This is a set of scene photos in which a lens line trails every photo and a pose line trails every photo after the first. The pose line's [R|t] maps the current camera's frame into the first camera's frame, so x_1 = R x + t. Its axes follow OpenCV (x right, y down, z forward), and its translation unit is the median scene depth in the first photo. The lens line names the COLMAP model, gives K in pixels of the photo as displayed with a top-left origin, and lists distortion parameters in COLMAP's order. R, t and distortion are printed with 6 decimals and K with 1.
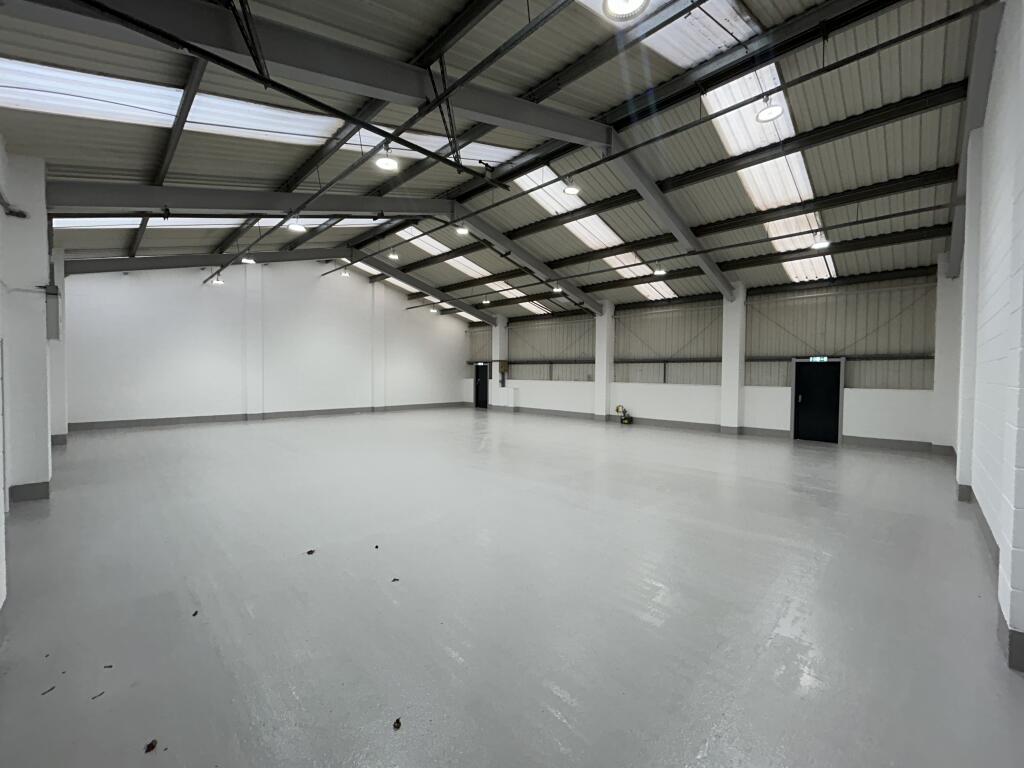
lens RADIAL K [[415.8, 0, 506.3], [0, 415.8, 390.1], [0, 0, 1]] dist [0.000598, 0.000003]
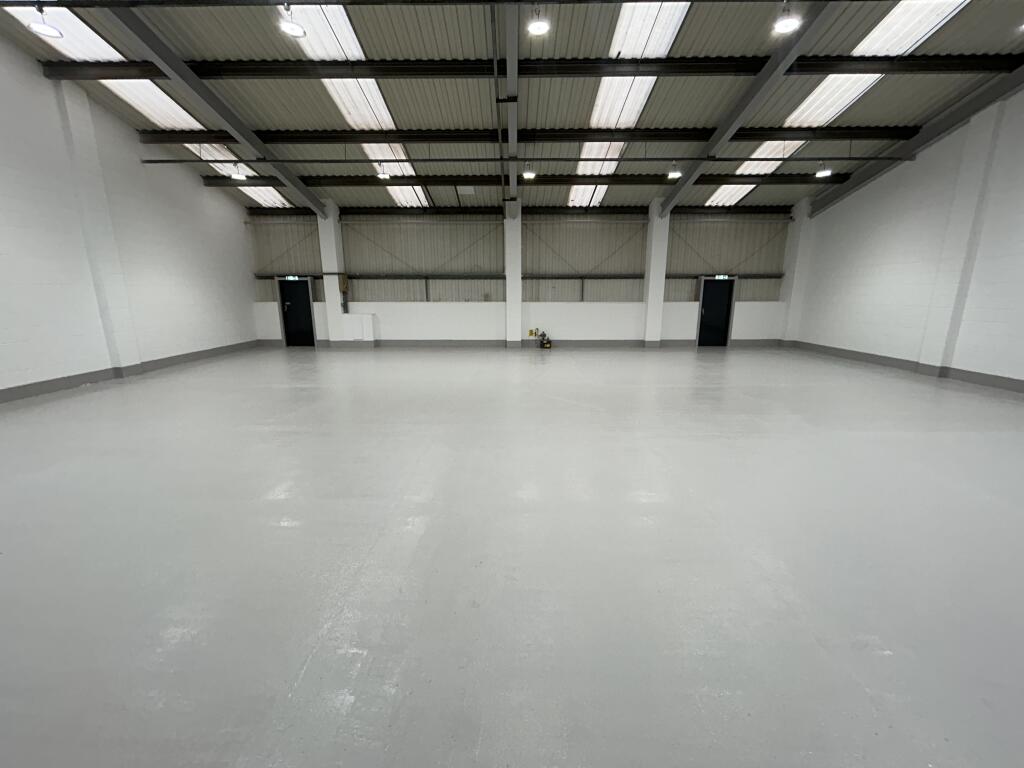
lens RADIAL K [[419.5, 0, 512.0], [0, 419.5, 384.0], [0, 0, 1]] dist [-0.001405, -0.000118]
pose [[0.712024, -0.160570, 0.683549, -0.335653], [0.036664, 0.980675, 0.192176, -0.017011], [-0.701198, -0.111772, 0.704151, 0.336138]]
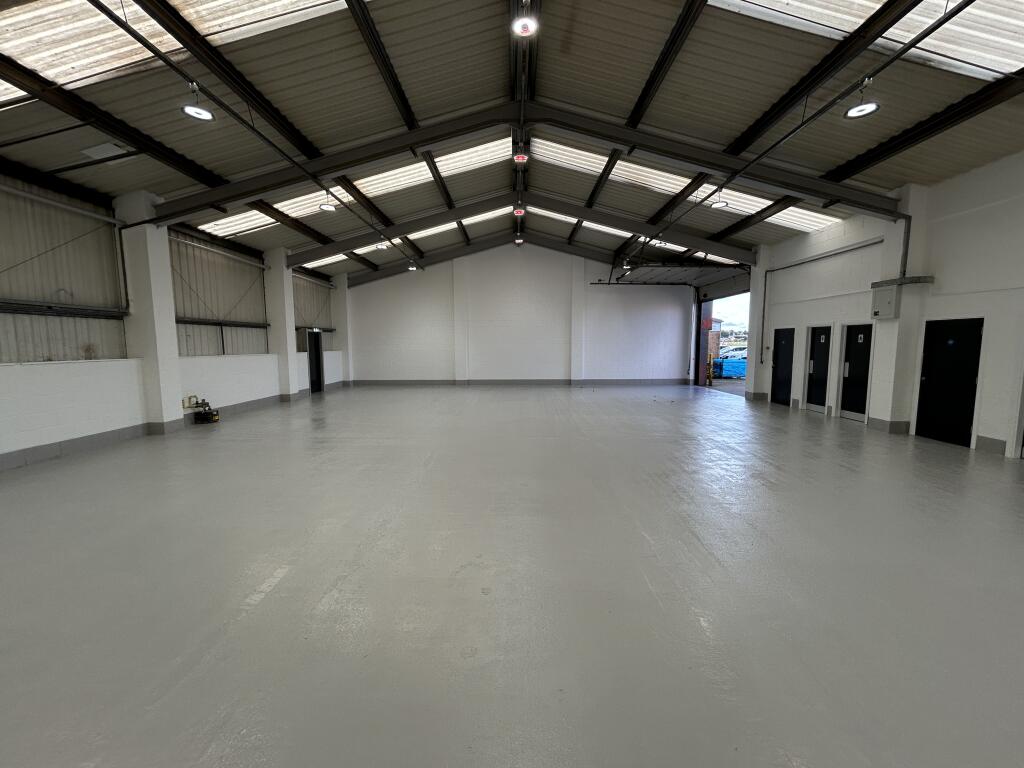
lens RADIAL K [[415.3, 0, 512.0], [0, 415.3, 384.0], [0, 0, 1]] dist [0.002459, 0.000463]
pose [[-0.700925, -0.078266, 0.708928, -0.389243], [0.021903, 0.991130, 0.131077, -0.040161], [-0.712899, 0.107403, -0.692993, 0.925155]]
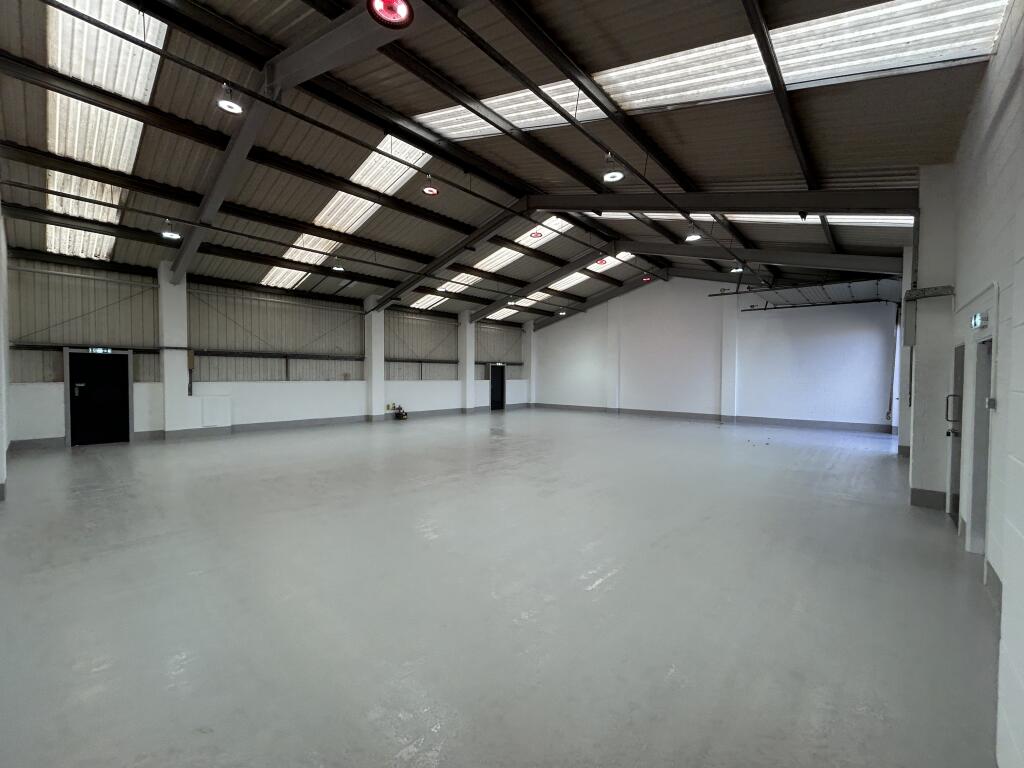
lens RADIAL K [[415.3, 0, 512.0], [0, 415.3, 384.0], [0, 0, 1]] dist [0.002459, 0.000463]
pose [[-0.063135, -0.035129, 0.997387, -0.653410], [0.029978, 0.998863, 0.037079, -0.033598], [-0.997555, 0.032241, -0.062010, 0.657765]]
